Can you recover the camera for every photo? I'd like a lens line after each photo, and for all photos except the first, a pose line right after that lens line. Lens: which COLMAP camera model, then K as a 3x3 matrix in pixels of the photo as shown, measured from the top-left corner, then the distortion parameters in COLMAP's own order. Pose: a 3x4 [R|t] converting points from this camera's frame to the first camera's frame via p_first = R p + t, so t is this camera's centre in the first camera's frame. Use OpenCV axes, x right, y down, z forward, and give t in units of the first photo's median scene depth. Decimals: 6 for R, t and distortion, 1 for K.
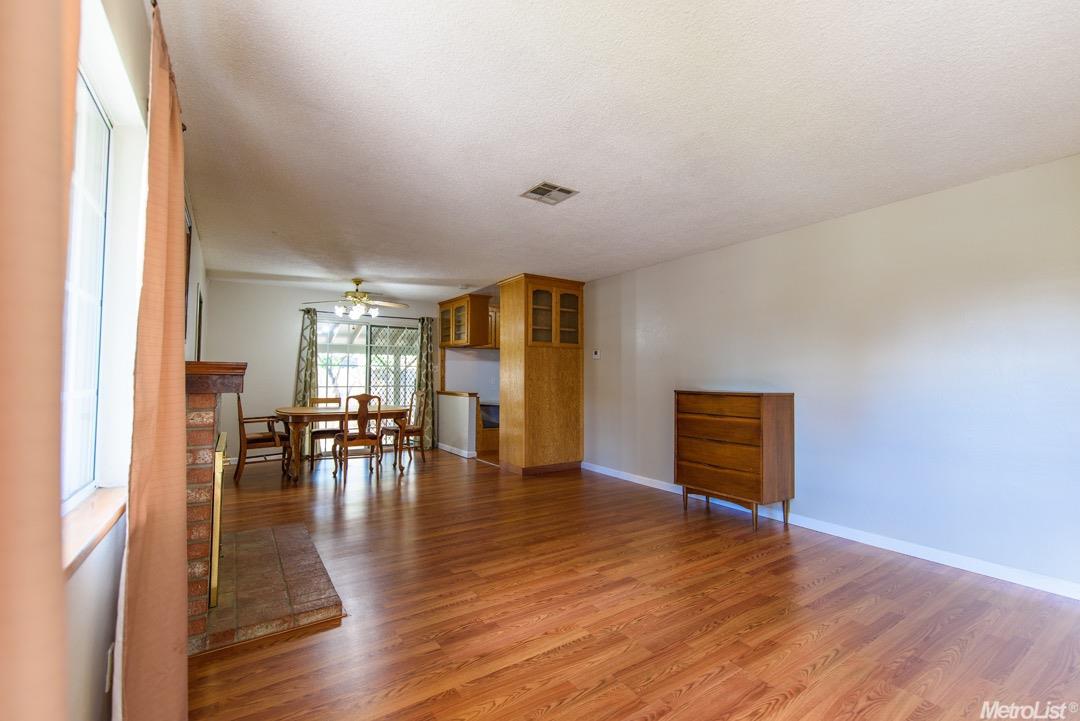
lens RADIAL K [[463.3, 0, 547.3], [0, 463.3, 354.6], [0, 0, 1]] dist [0.002945, -0.000847]
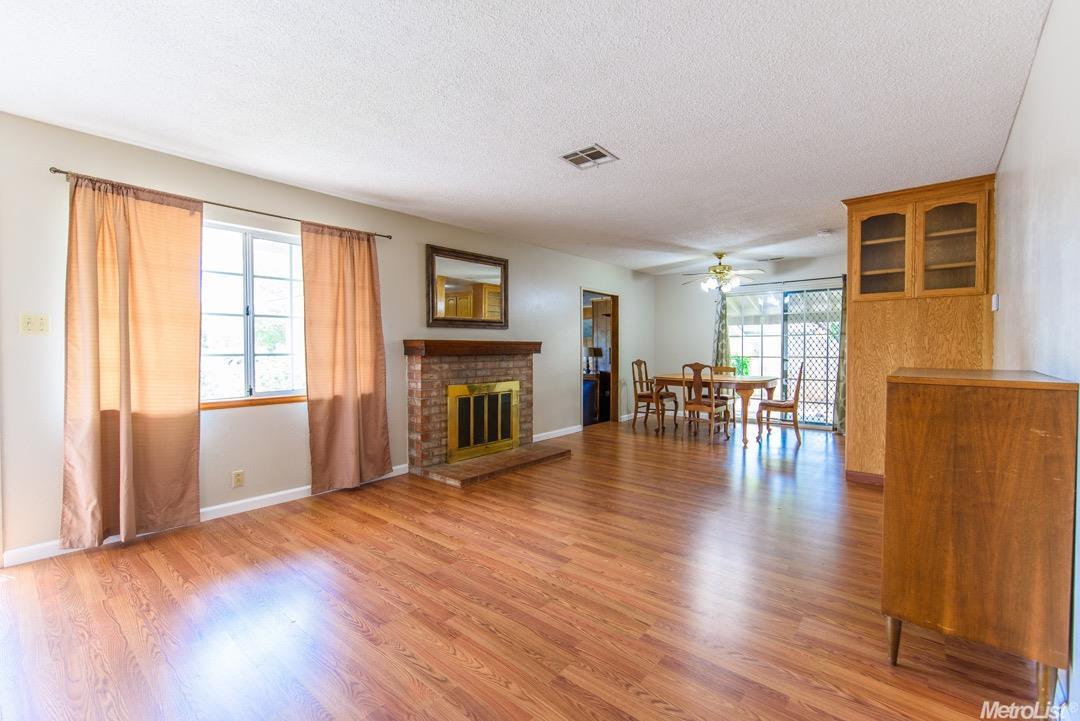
lens RADIAL K [[463.3, 0, 545.0], [0, 463.3, 361.4], [0, 0, 1]] dist [0.002945, -0.000847]
pose [[0.271602, 0.021748, -0.962164, 1.075182], [0.052572, 0.997917, 0.037396, 0.043747], [0.960973, -0.060740, 0.269893, 0.733950]]
